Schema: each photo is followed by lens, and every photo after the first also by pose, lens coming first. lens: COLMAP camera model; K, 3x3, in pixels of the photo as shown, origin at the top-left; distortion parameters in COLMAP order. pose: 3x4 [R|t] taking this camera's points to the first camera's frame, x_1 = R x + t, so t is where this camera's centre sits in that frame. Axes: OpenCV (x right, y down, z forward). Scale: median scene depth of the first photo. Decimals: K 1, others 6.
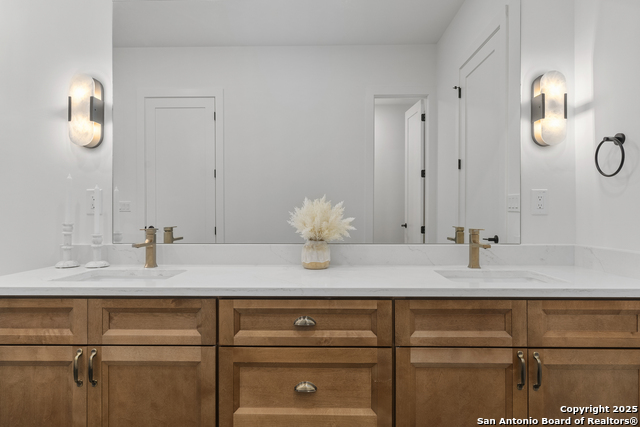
lens RADIAL K [[373.7, 0, 318.4], [0, 373.7, 212.3], [0, 0, 1]] dist [-0.009475, -0.001223]
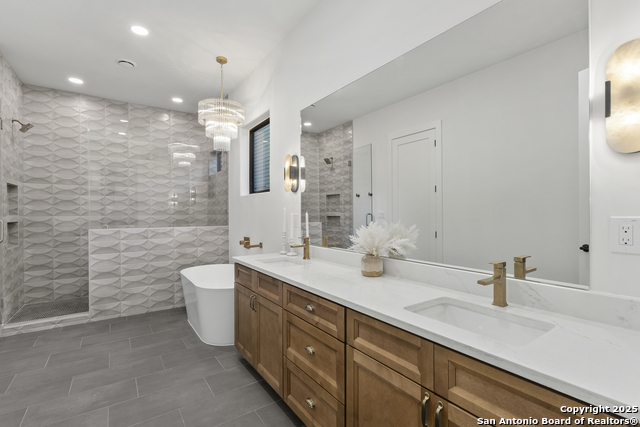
lens RADIAL K [[302.2, 0, 318.1], [0, 302.2, 213.8], [0, 0, 1]] dist [-0.004998, -0.000713]
pose [[0.574195, 0.001779, -0.818716, 1.017207], [0.008925, 0.999925, 0.008432, -0.108262], [0.818670, -0.012149, 0.574136, 0.309053]]
